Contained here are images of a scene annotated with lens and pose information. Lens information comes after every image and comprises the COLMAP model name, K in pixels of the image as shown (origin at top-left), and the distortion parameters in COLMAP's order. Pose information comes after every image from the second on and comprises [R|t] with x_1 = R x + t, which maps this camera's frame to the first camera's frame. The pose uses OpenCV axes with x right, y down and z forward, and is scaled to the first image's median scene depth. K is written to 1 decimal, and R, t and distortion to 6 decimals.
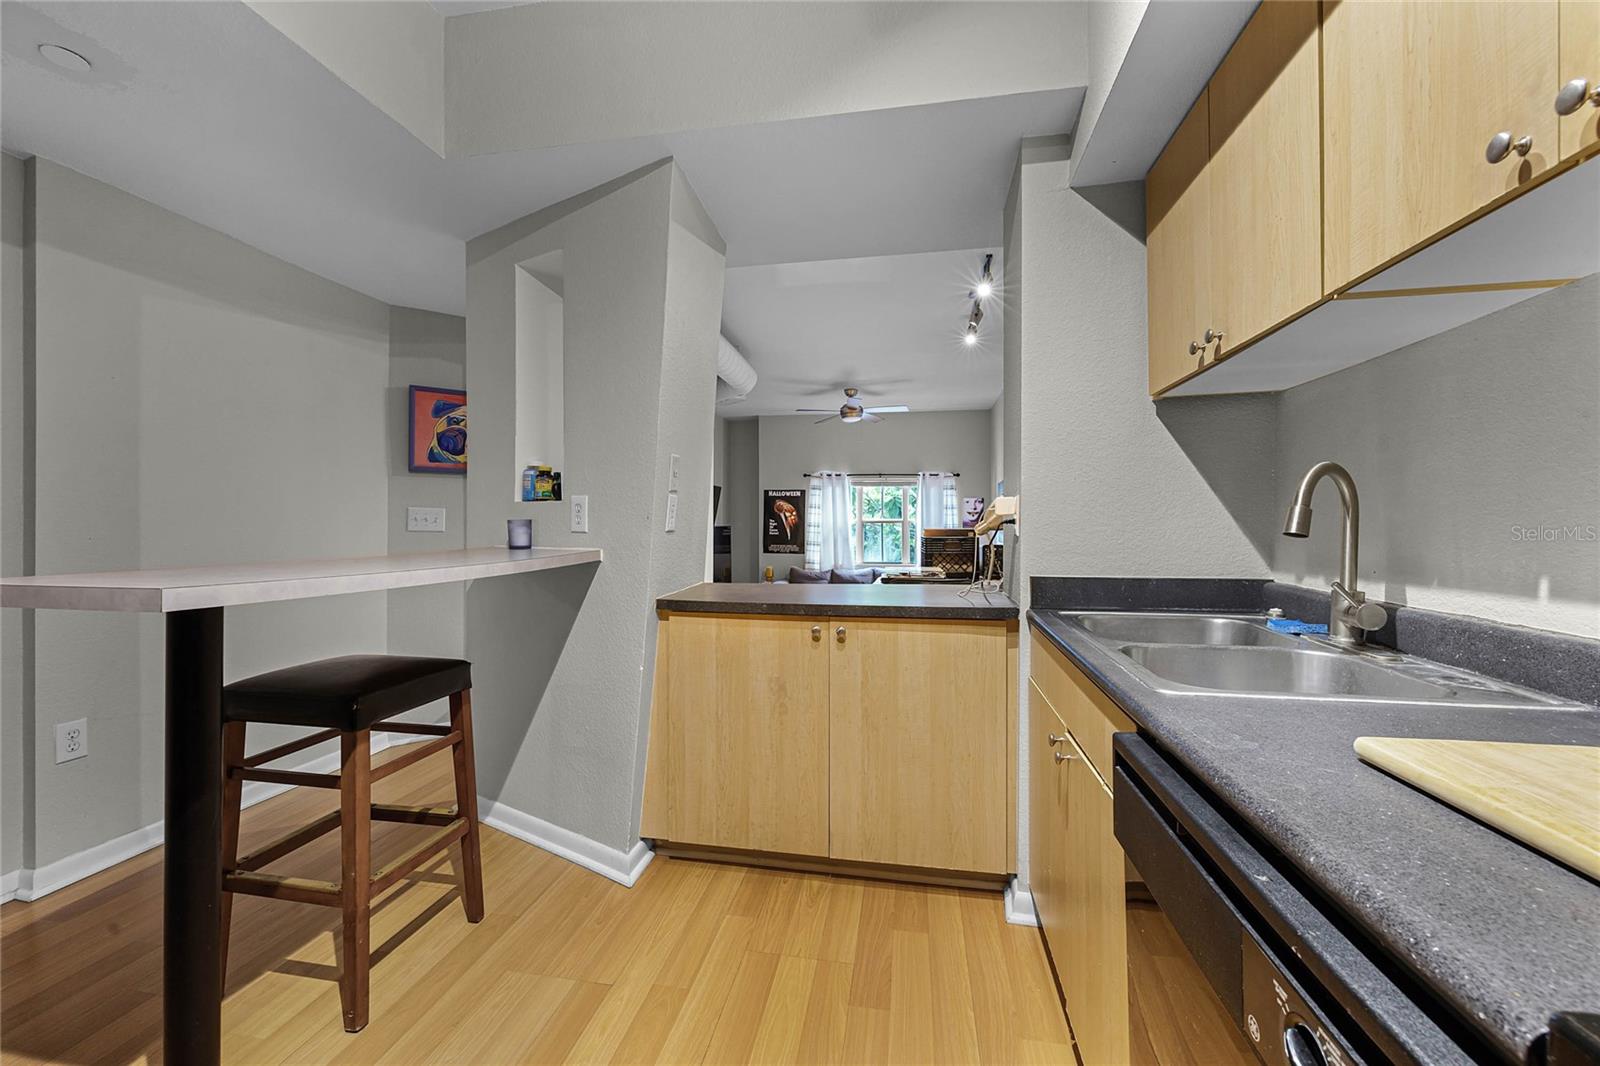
lens RADIAL K [[635.1, 0, 802.2], [0, 635.1, 528.5], [0, 0, 1]] dist [-0.000899, 0.000070]
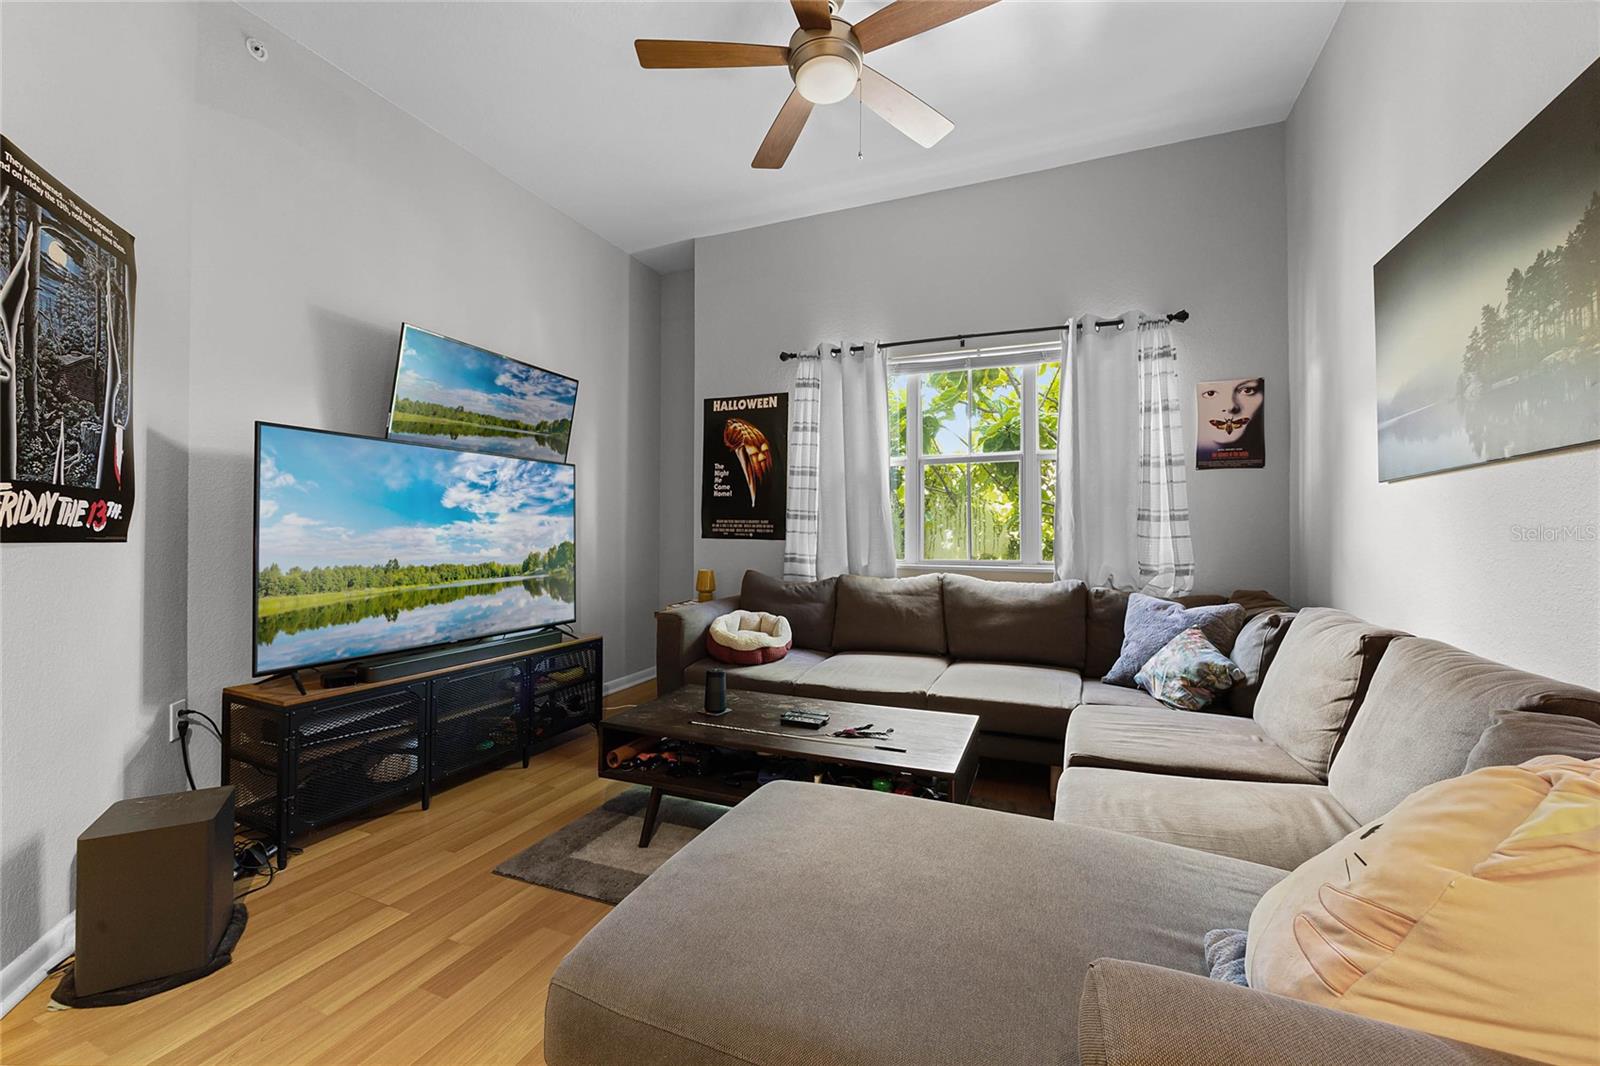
lens RADIAL K [[680.9, 0, 794.4], [0, 680.9, 523.9], [0, 0, 1]] dist [0.014815, -0.000096]
pose [[0.977726, -0.002008, -0.209875, 0.412615], [0.000885, 0.999985, -0.005446, 0.122242], [0.209883, 0.005139, 0.977713, 2.108136]]
